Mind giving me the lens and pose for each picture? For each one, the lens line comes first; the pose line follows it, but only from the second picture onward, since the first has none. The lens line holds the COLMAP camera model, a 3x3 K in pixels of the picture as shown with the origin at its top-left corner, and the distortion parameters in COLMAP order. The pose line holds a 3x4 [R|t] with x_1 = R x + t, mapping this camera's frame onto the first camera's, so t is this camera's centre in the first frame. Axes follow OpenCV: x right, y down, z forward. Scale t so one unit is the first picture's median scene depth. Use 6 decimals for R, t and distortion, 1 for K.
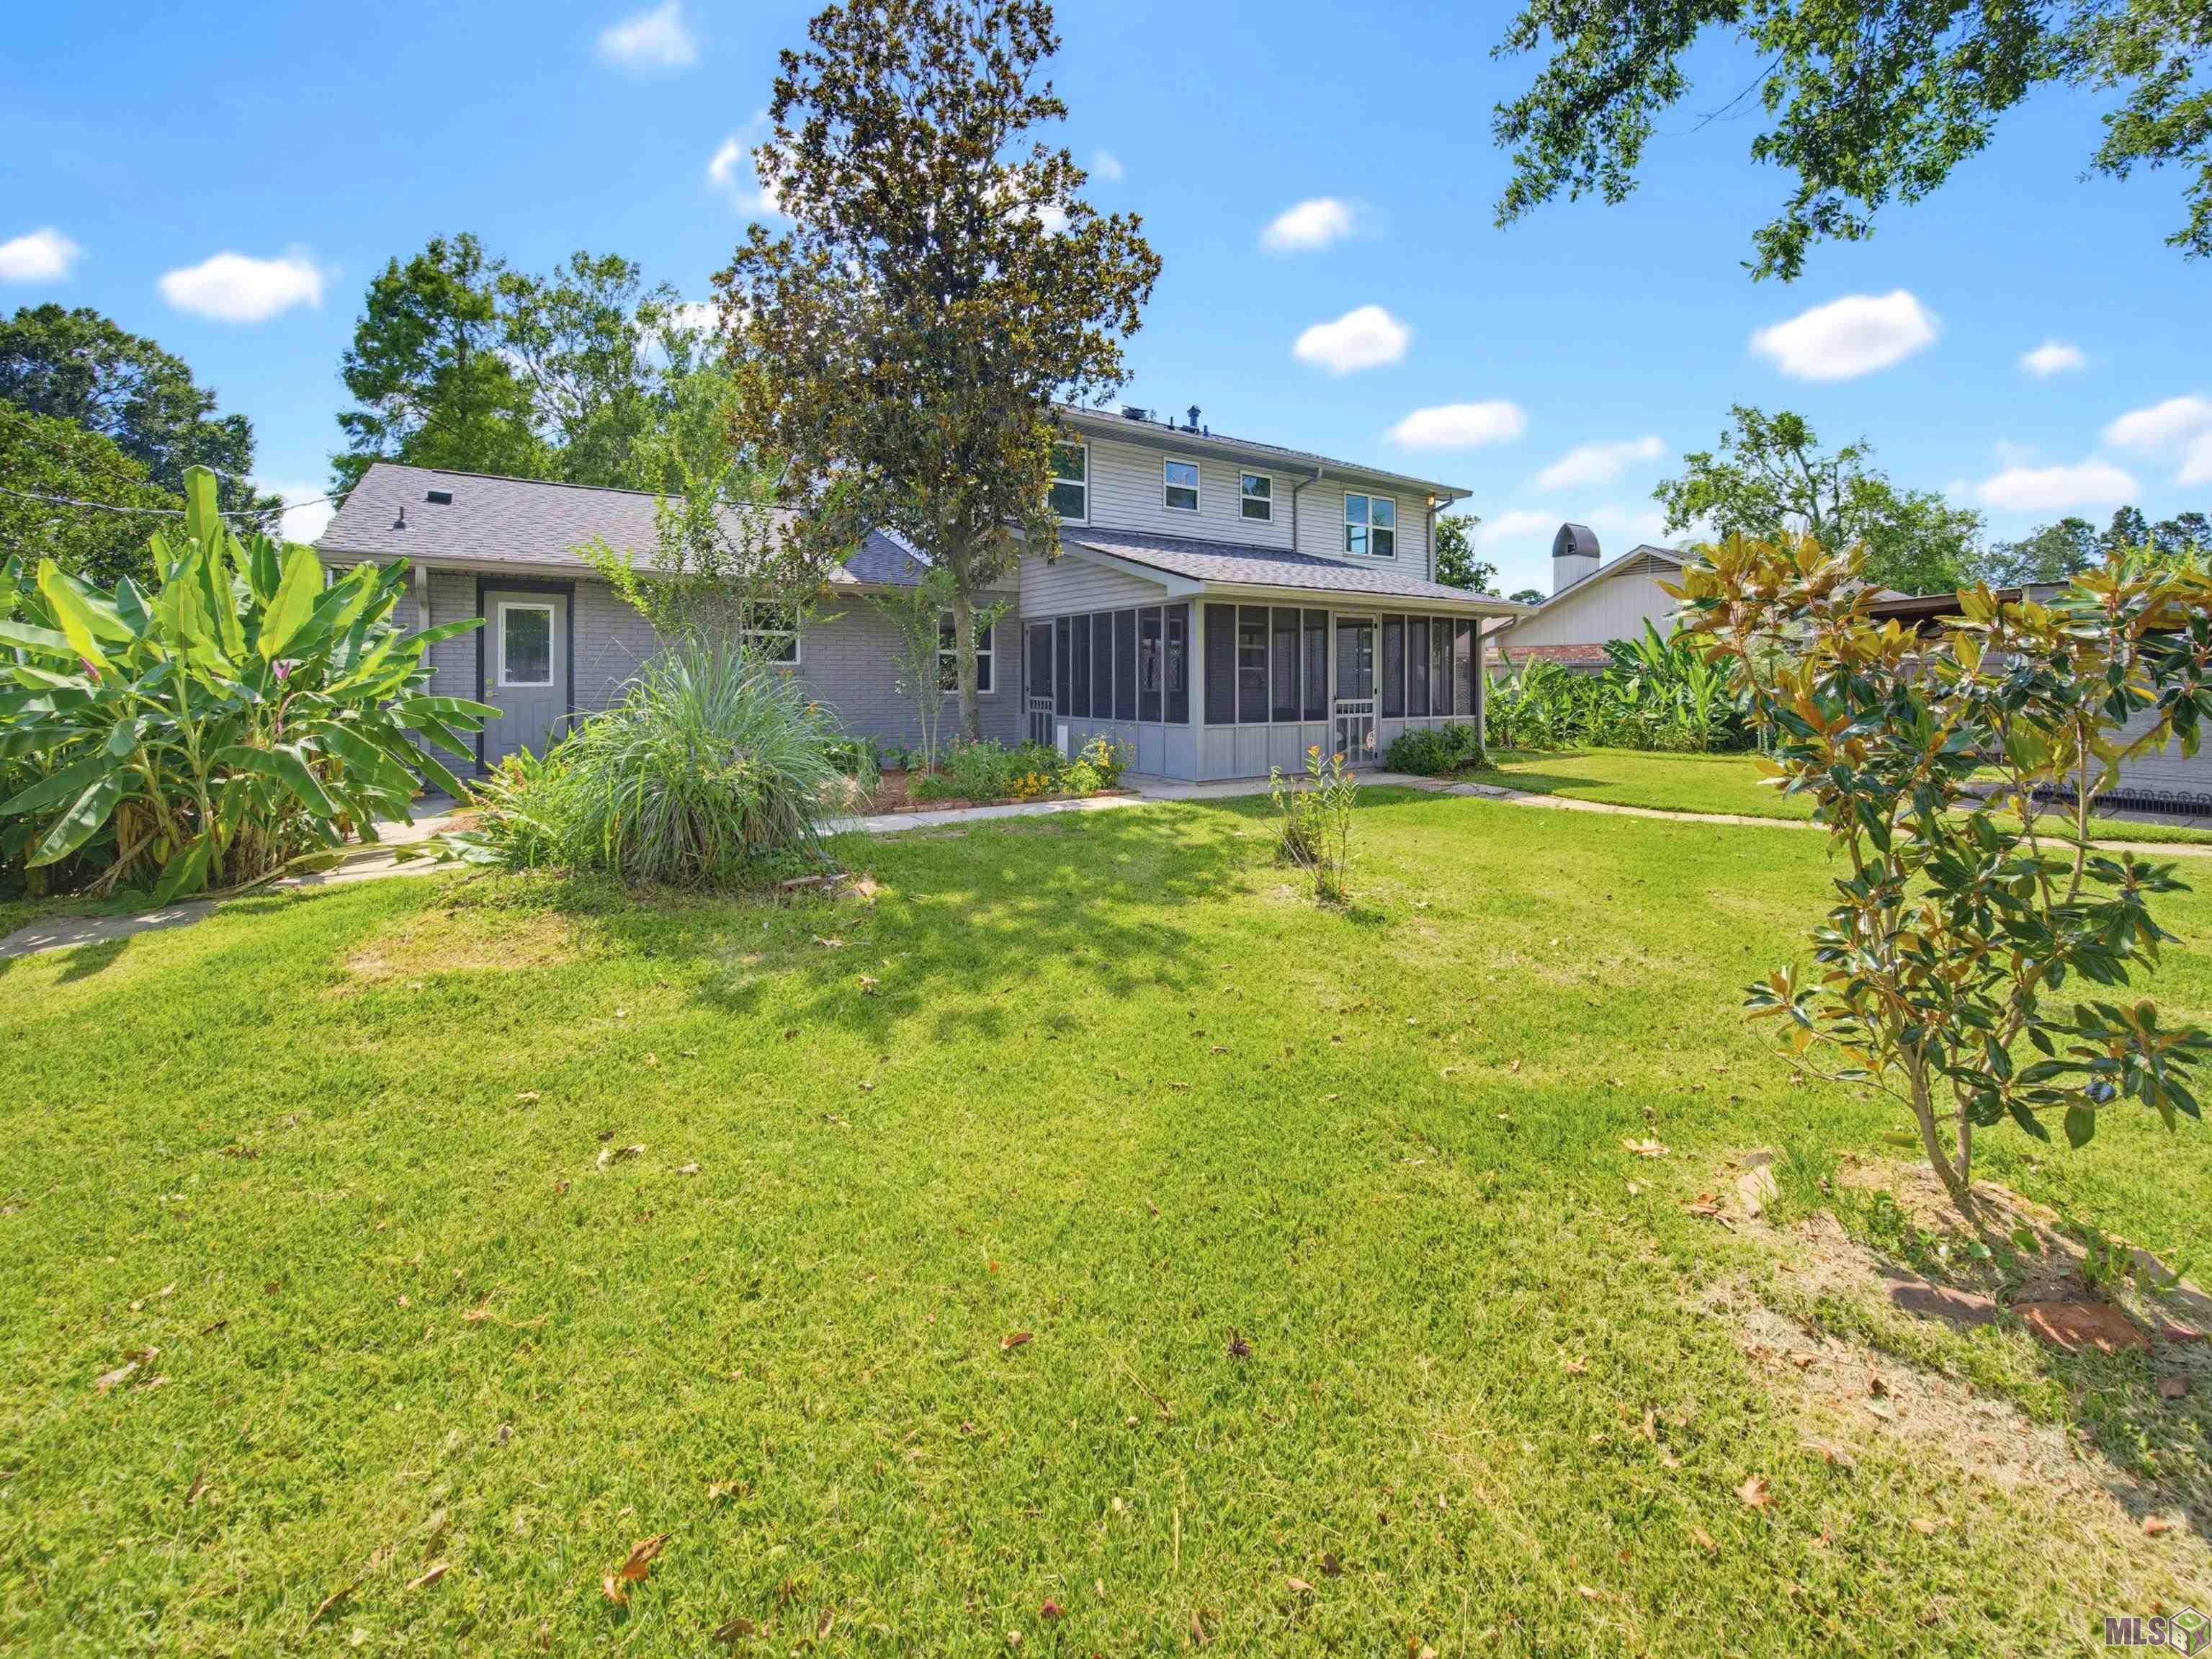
lens RADIAL K [[871.8, 0, 1105.8], [0, 871.8, 728.6], [0, 0, 1]] dist [-0.000103, -0.000264]
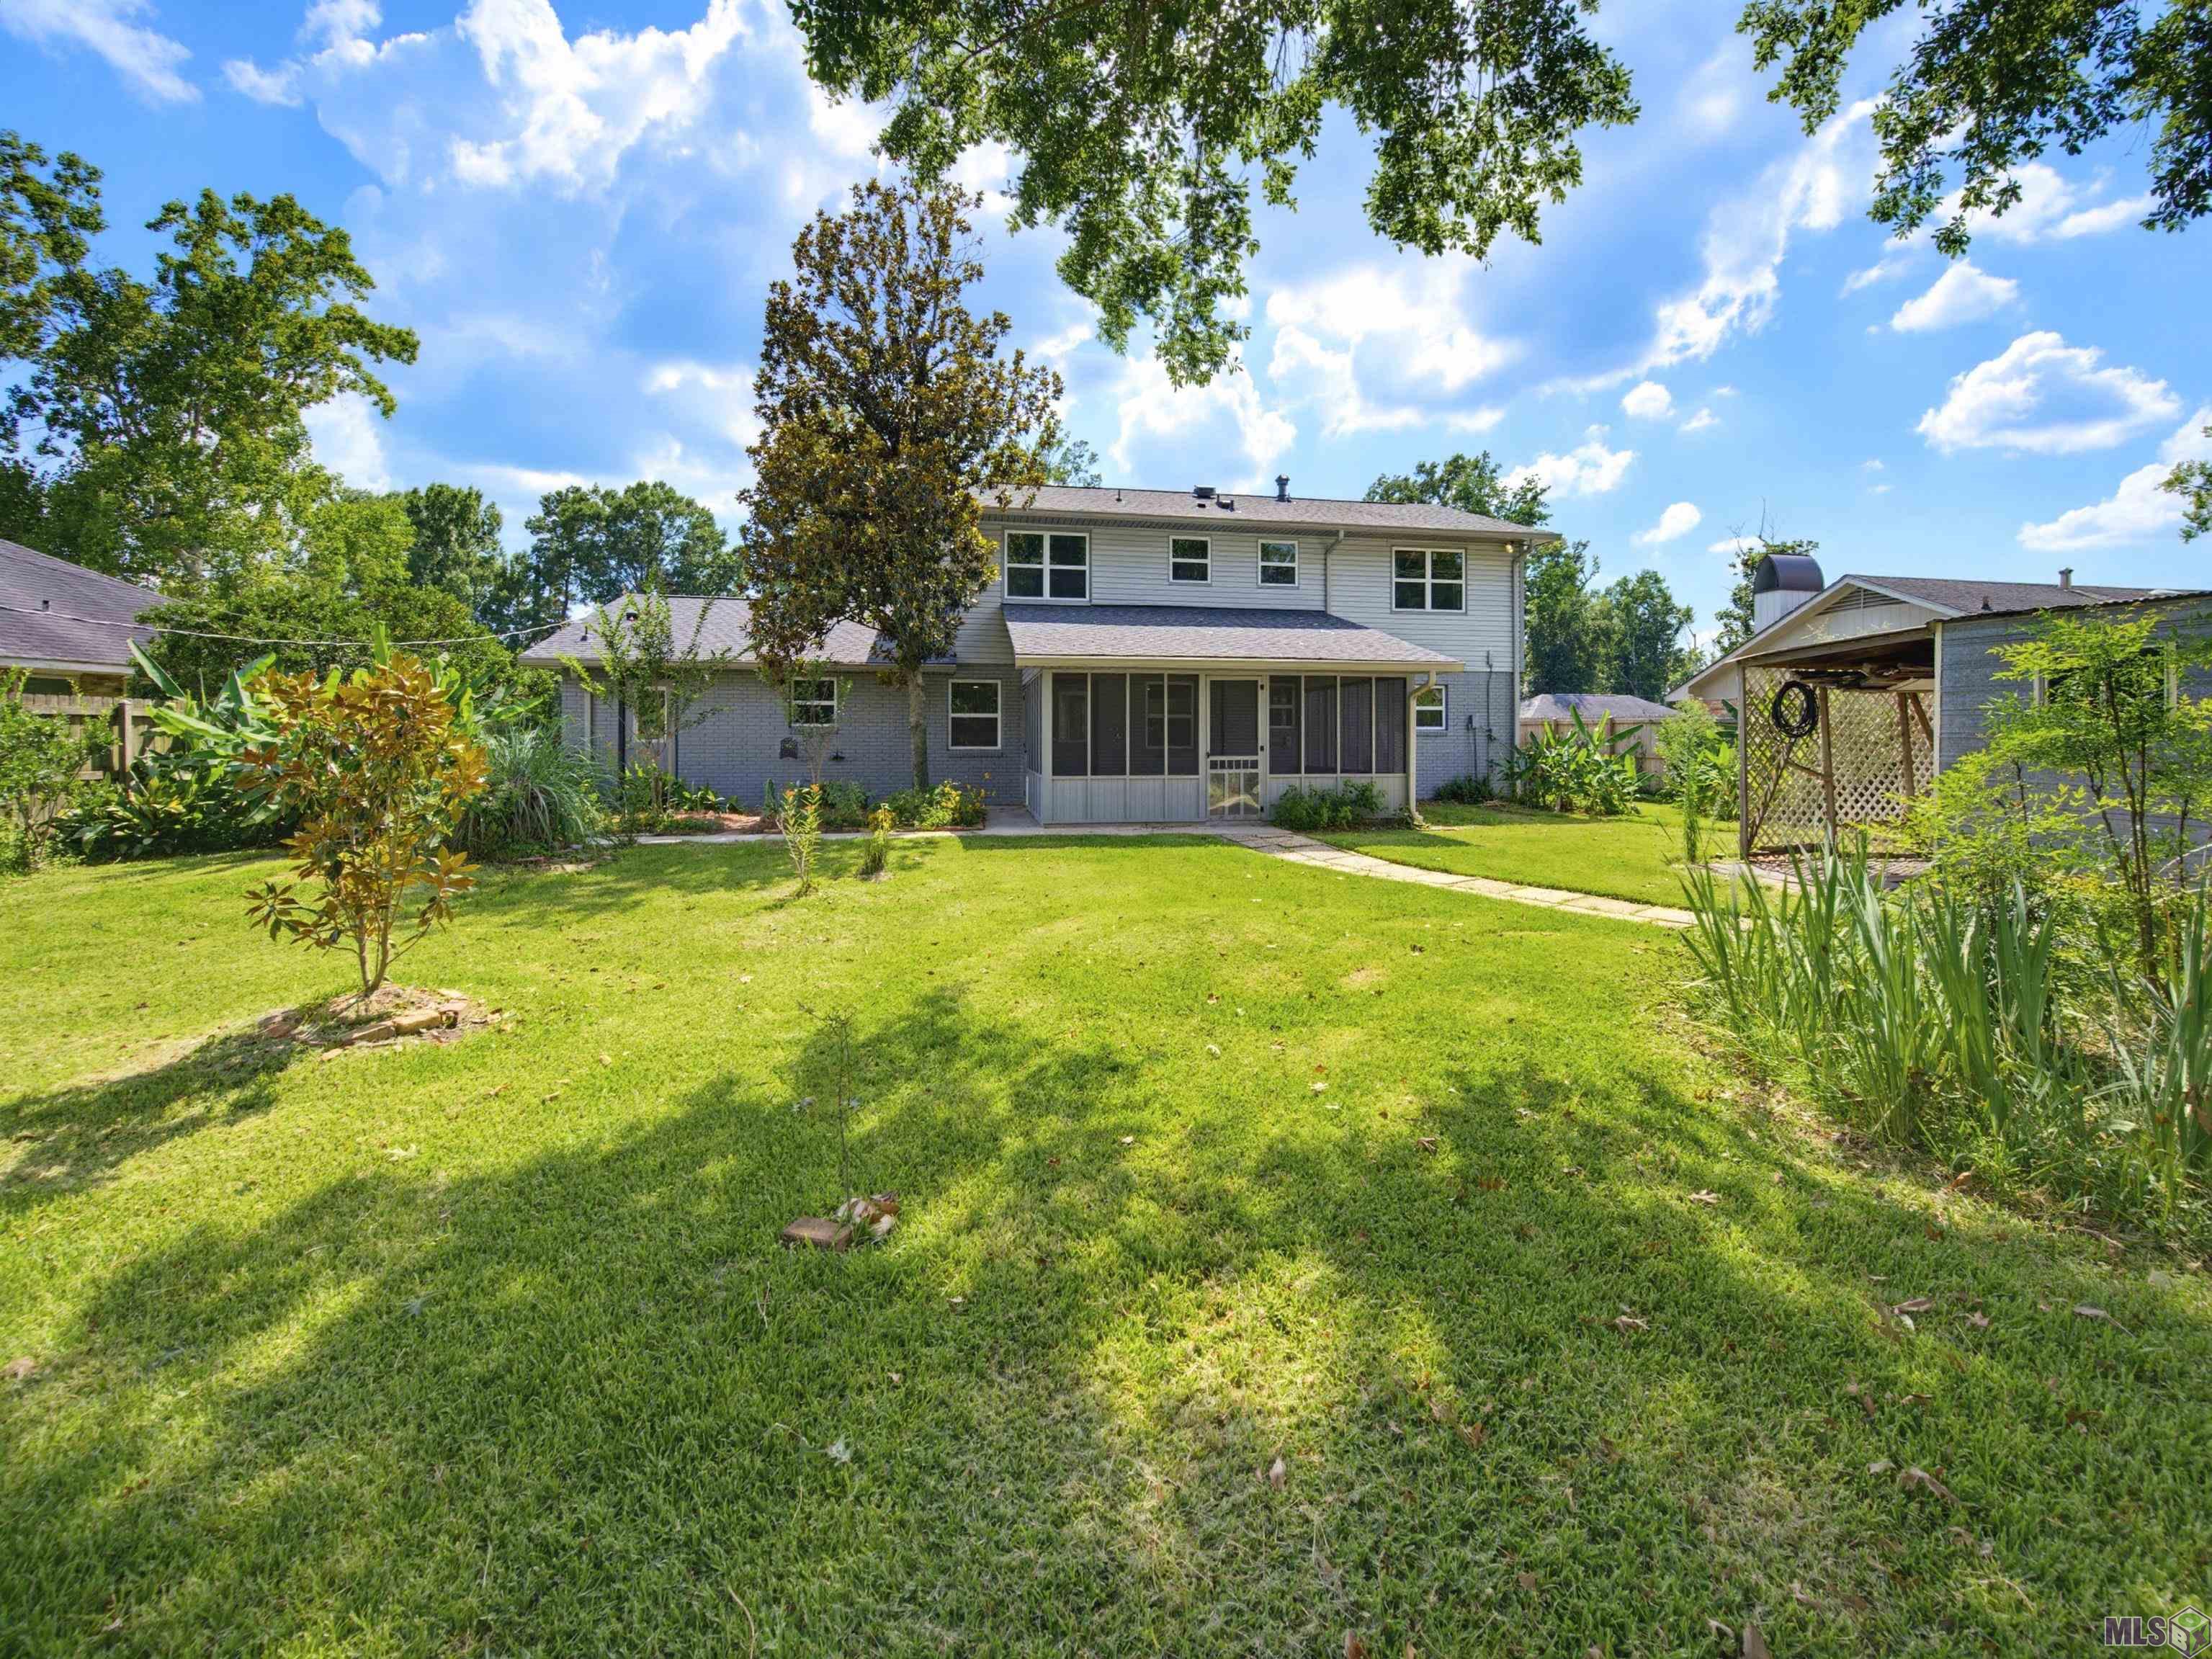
lens RADIAL K [[862.6, 0, 1107.6], [0, 862.6, 797.7], [0, 0, 1]] dist [0.002742, -0.000729]
pose [[0.911280, 0.030634, -0.410647, 0.418120], [-0.026394, 0.999524, 0.015991, 0.003505], [0.410941, -0.003733, 0.911654, -0.025684]]
